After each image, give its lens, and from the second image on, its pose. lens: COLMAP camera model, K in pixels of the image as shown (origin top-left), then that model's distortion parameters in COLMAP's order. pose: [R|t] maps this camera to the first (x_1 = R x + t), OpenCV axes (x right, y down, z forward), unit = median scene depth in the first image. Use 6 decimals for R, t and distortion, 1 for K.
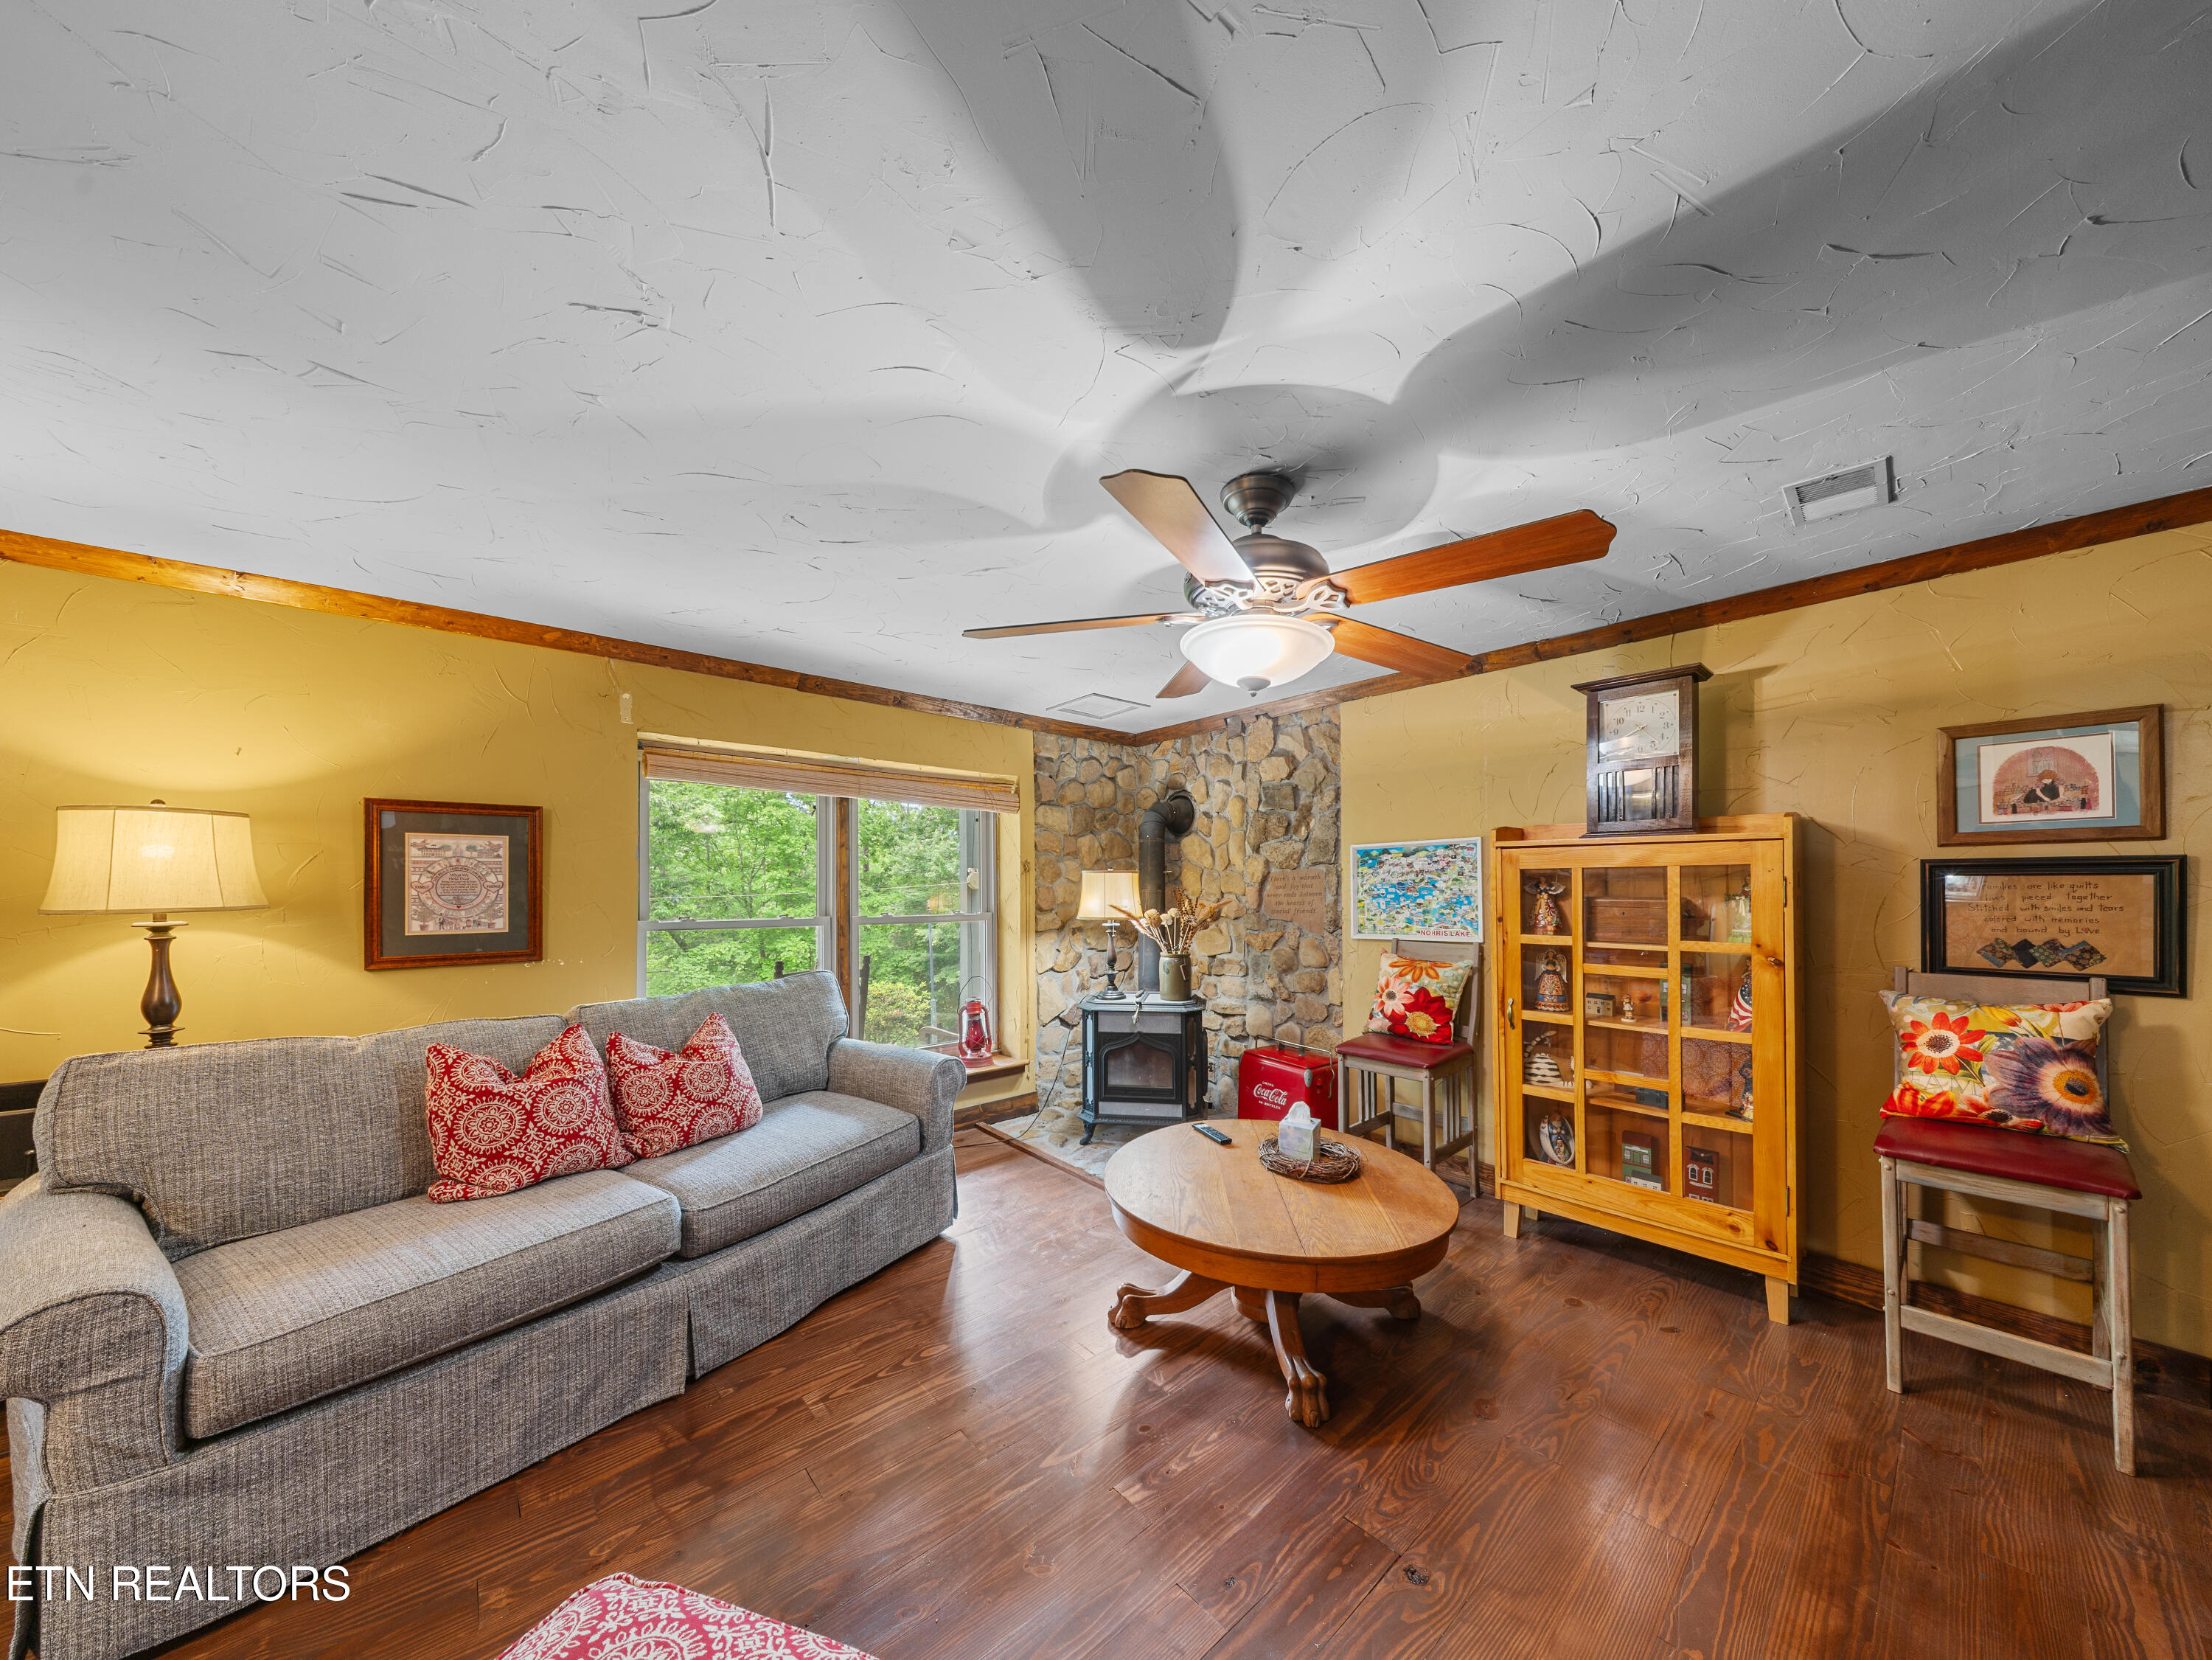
lens RADIAL K [[753.4, 0, 1118.3], [0, 753.4, 879.9], [0, 0, 1]] dist [-0.002318, -0.000107]
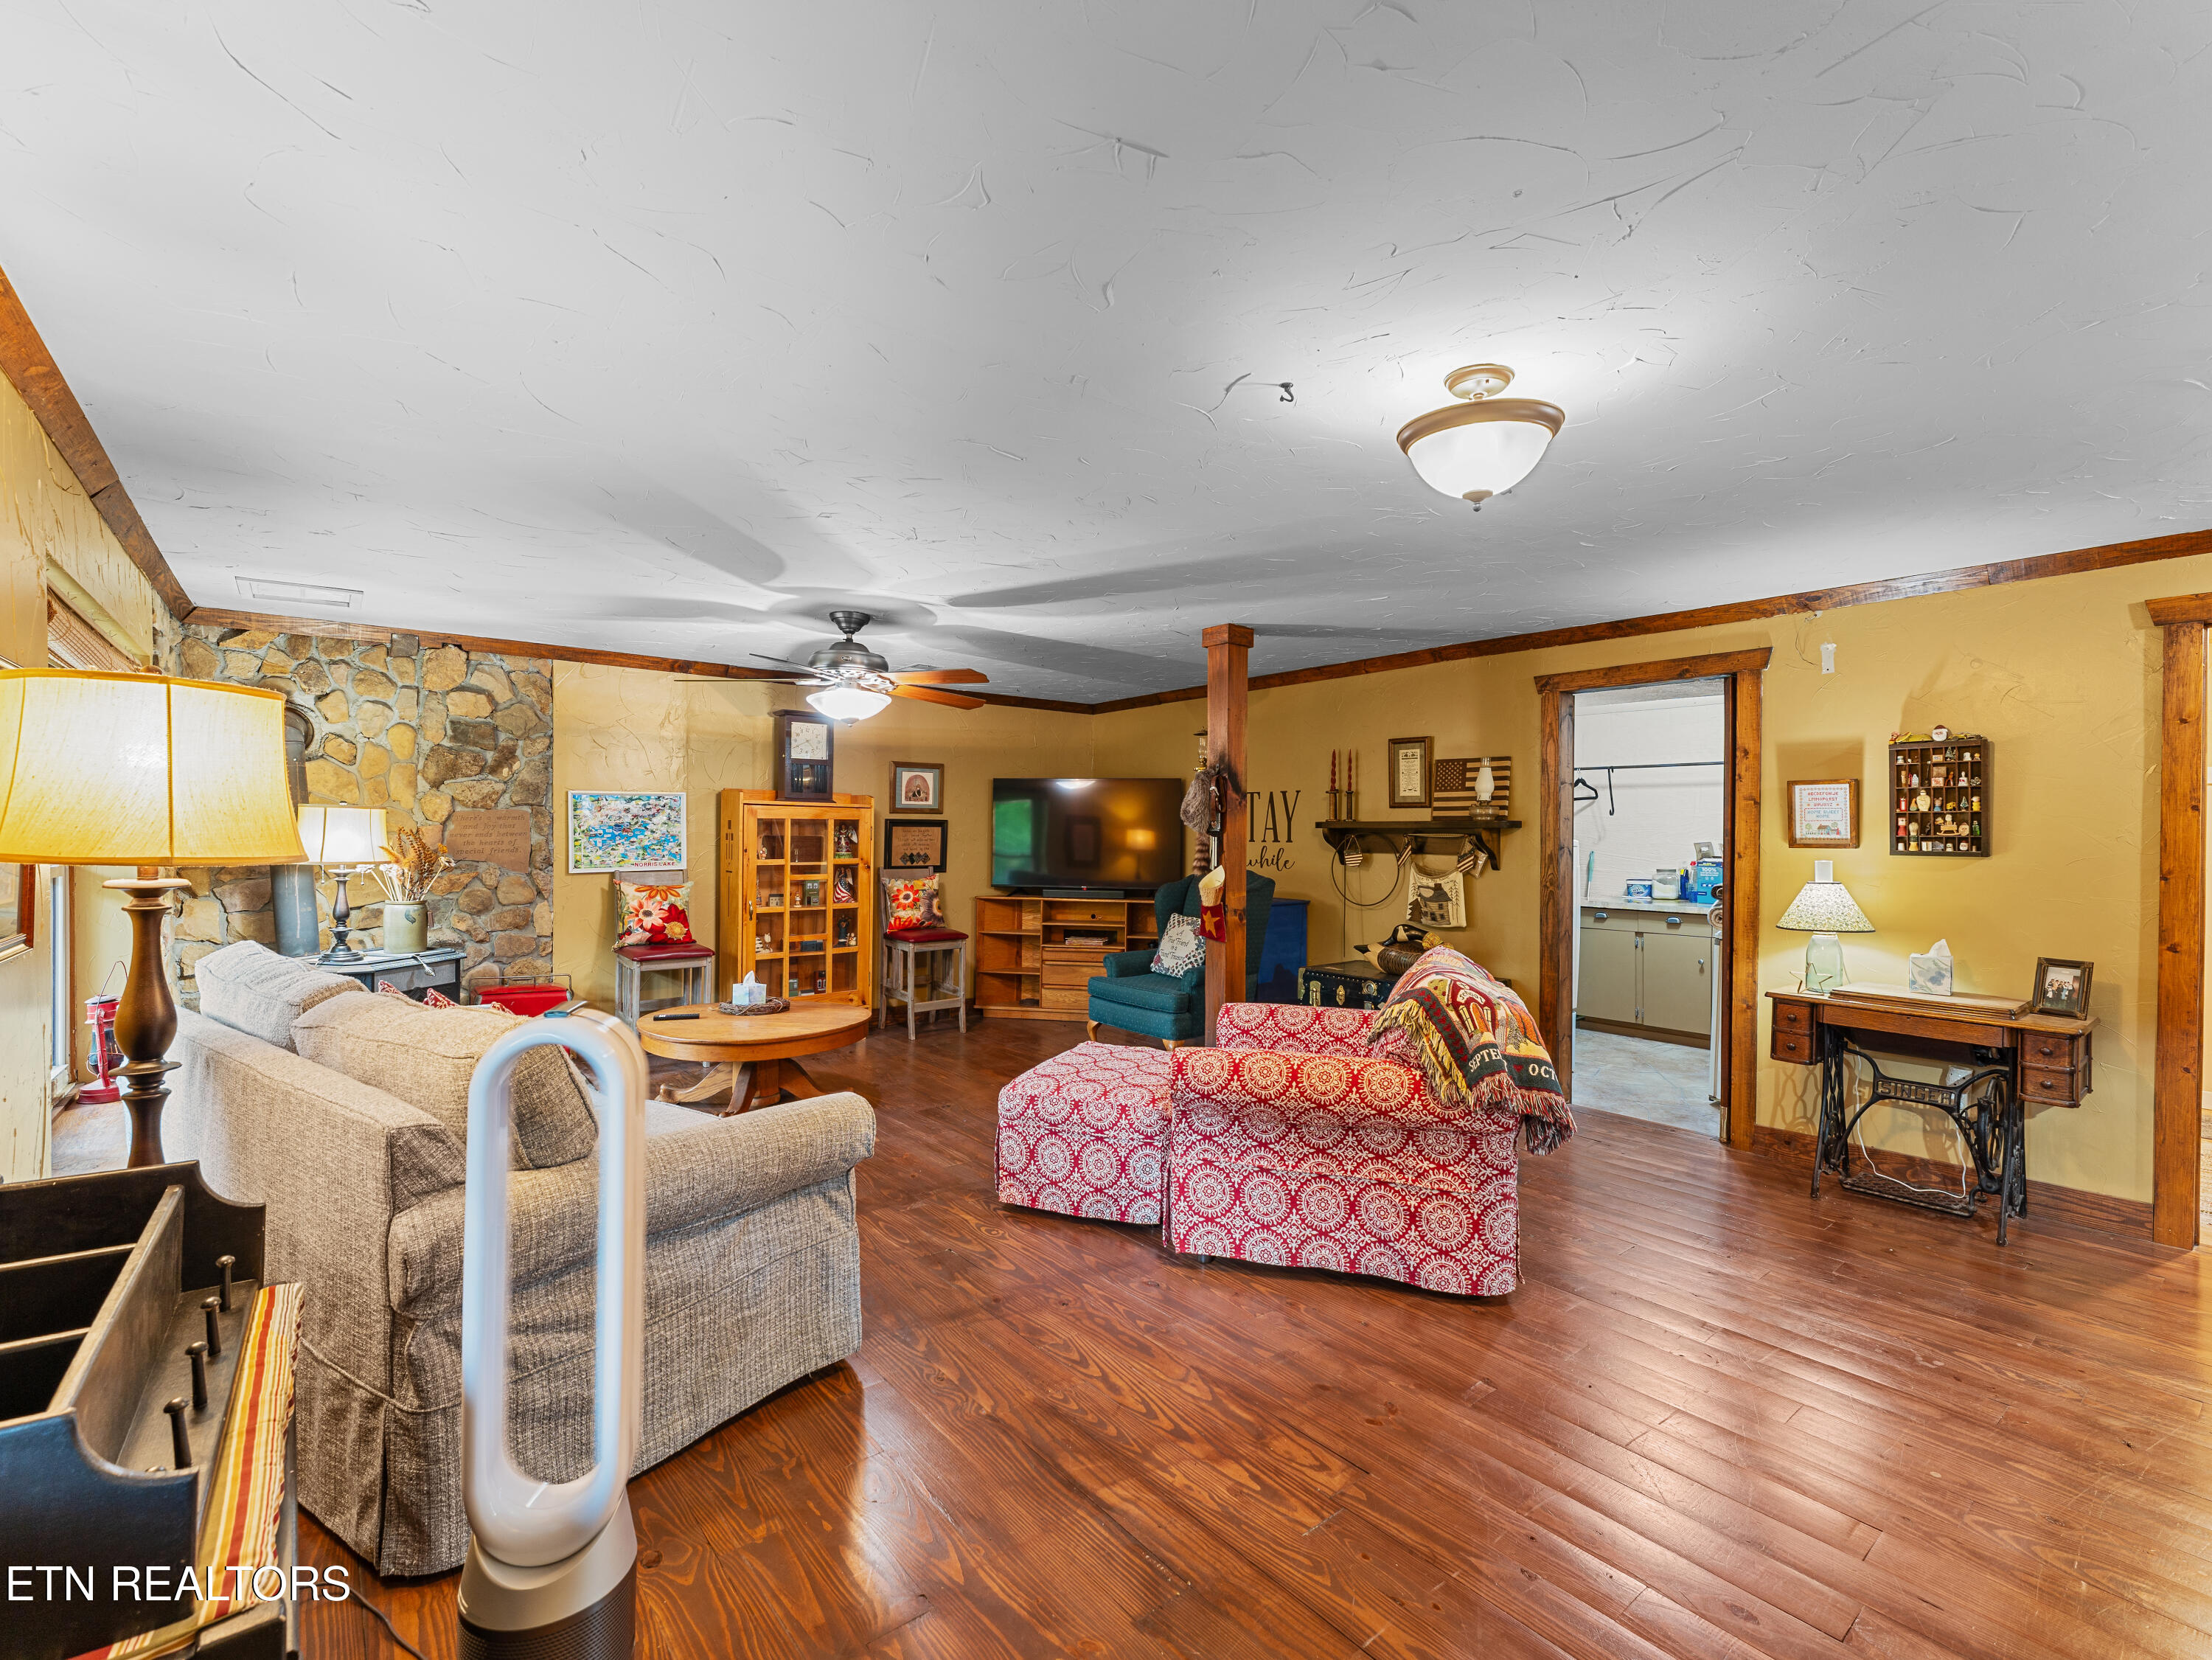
lens RADIAL K [[891.7, 0, 1105.4], [0, 891.7, 833.7], [0, 0, 1]] dist [-0.000186, -0.000001]
pose [[0.052980, 0.001915, 0.998594, -1.108183], [-0.018923, 0.999821, -0.000913, 0.005193], [-0.998416, -0.018848, 0.053007, 0.148170]]
